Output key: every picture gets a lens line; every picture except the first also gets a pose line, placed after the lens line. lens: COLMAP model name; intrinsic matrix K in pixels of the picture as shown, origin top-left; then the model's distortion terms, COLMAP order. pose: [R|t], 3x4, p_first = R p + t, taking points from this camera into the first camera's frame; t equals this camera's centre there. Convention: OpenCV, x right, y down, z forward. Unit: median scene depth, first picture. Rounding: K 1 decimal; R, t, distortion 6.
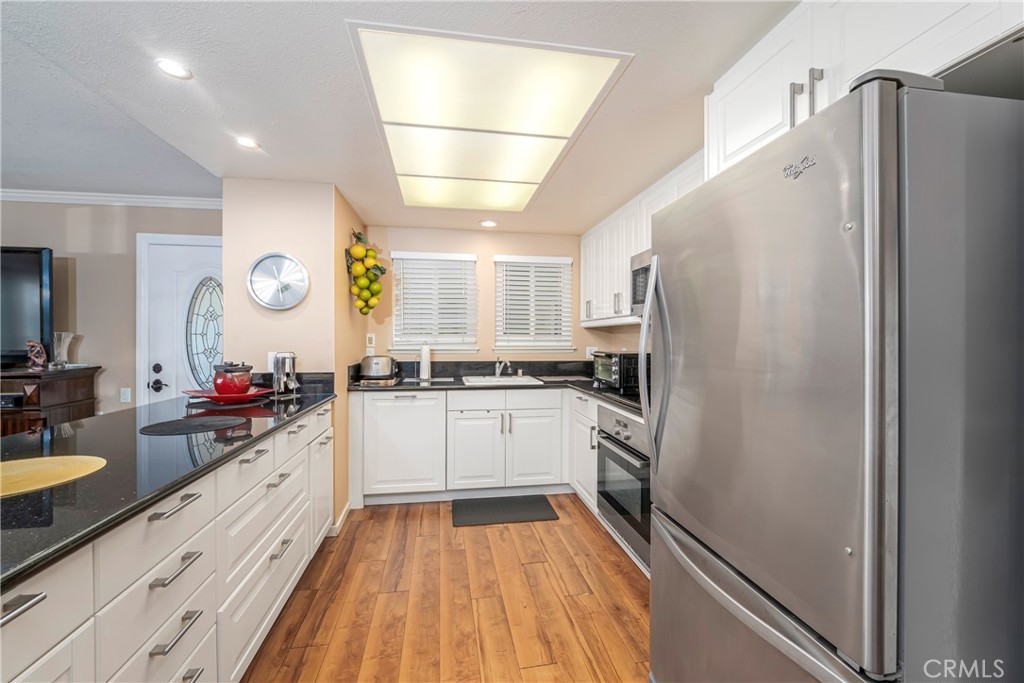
lens RADIAL K [[422.1, 0, 512.2], [0, 422.1, 341.2], [0, 0, 1]] dist [-0.009502, 0.002062]
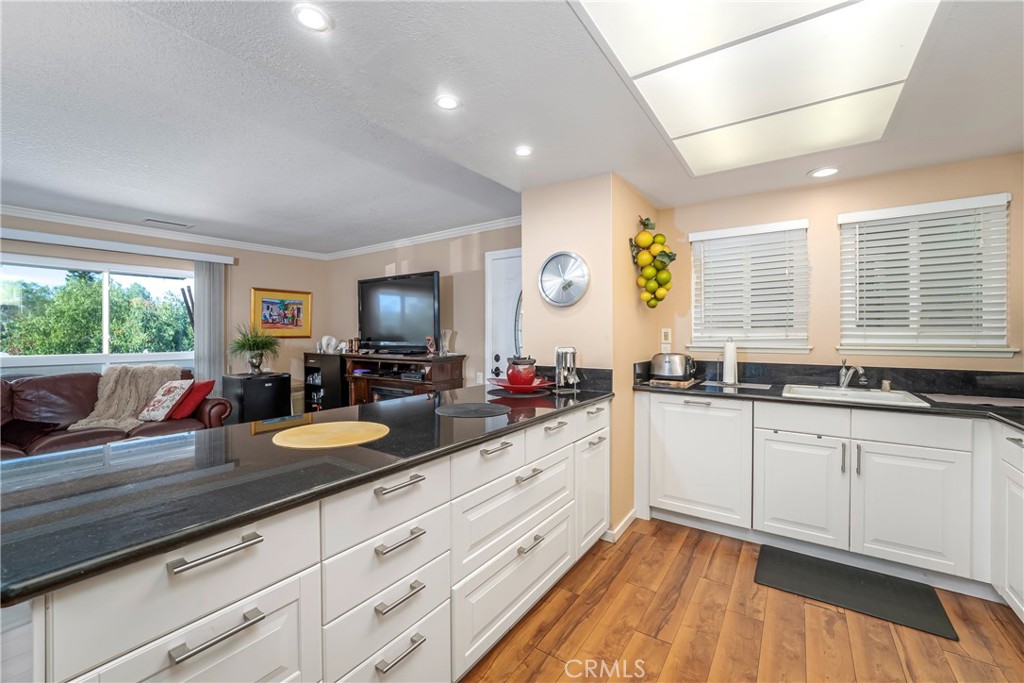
lens RADIAL K [[422.1, 0, 509.6], [0, 422.1, 335.7], [0, 0, 1]] dist [-0.009502, 0.002062]
pose [[0.715391, 0.001040, -0.698723, 0.070273], [-0.002679, 0.999996, -0.001255, -0.000592], [0.698719, 0.002770, 0.715391, 0.146683]]
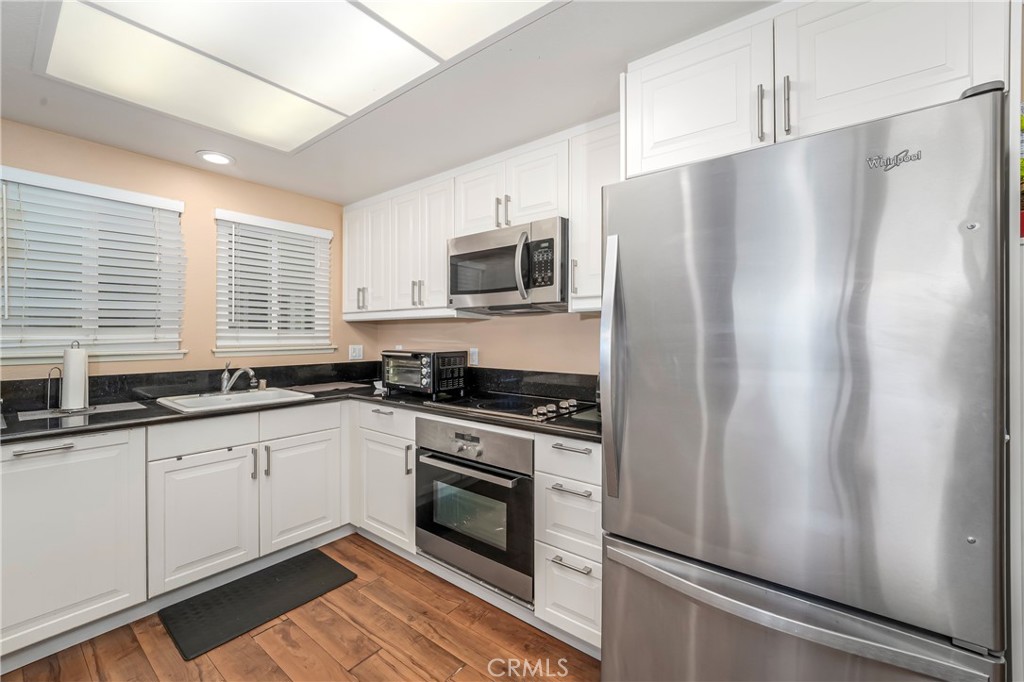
lens RADIAL K [[422.1, 0, 504.6], [0, 422.1, 335.0], [0, 0, 1]] dist [-0.009502, 0.002062]
pose [[0.738553, -0.004034, 0.674183, -0.196632], [0.006708, 0.999977, -0.001365, -0.003661], [-0.674162, 0.005530, 0.738563, 0.271262]]
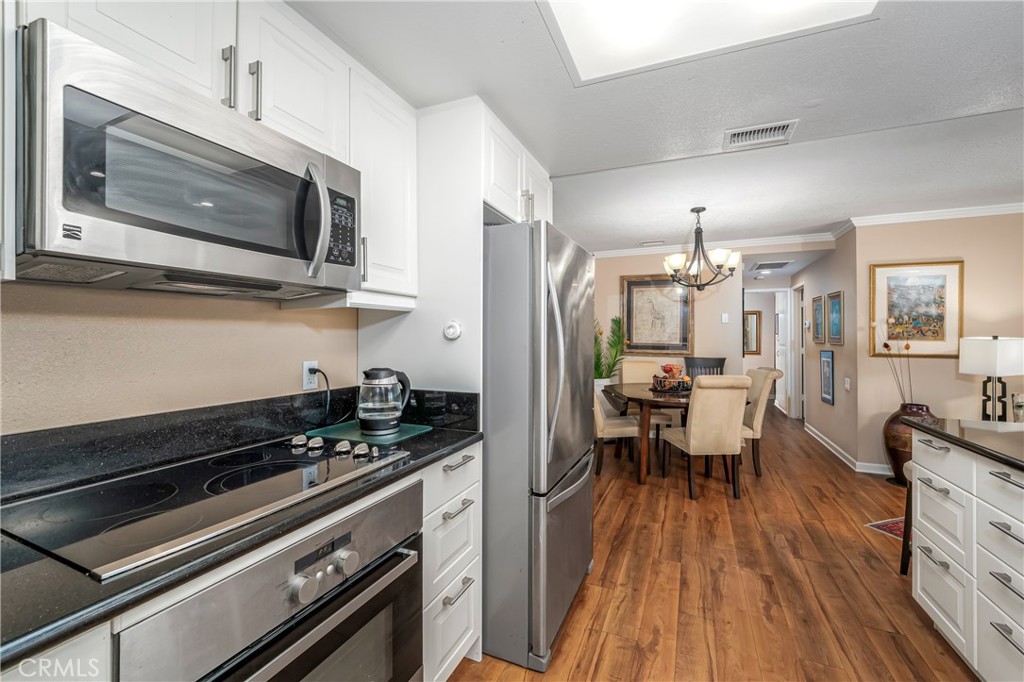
lens RADIAL K [[422.1, 0, 508.2], [0, 422.1, 341.4], [0, 0, 1]] dist [-0.009502, 0.002062]
pose [[-0.842244, -0.010792, 0.538989, -0.082887], [-0.003640, 0.999891, 0.014332, -0.008057], [-0.539084, 0.010109, -0.842191, 0.997851]]
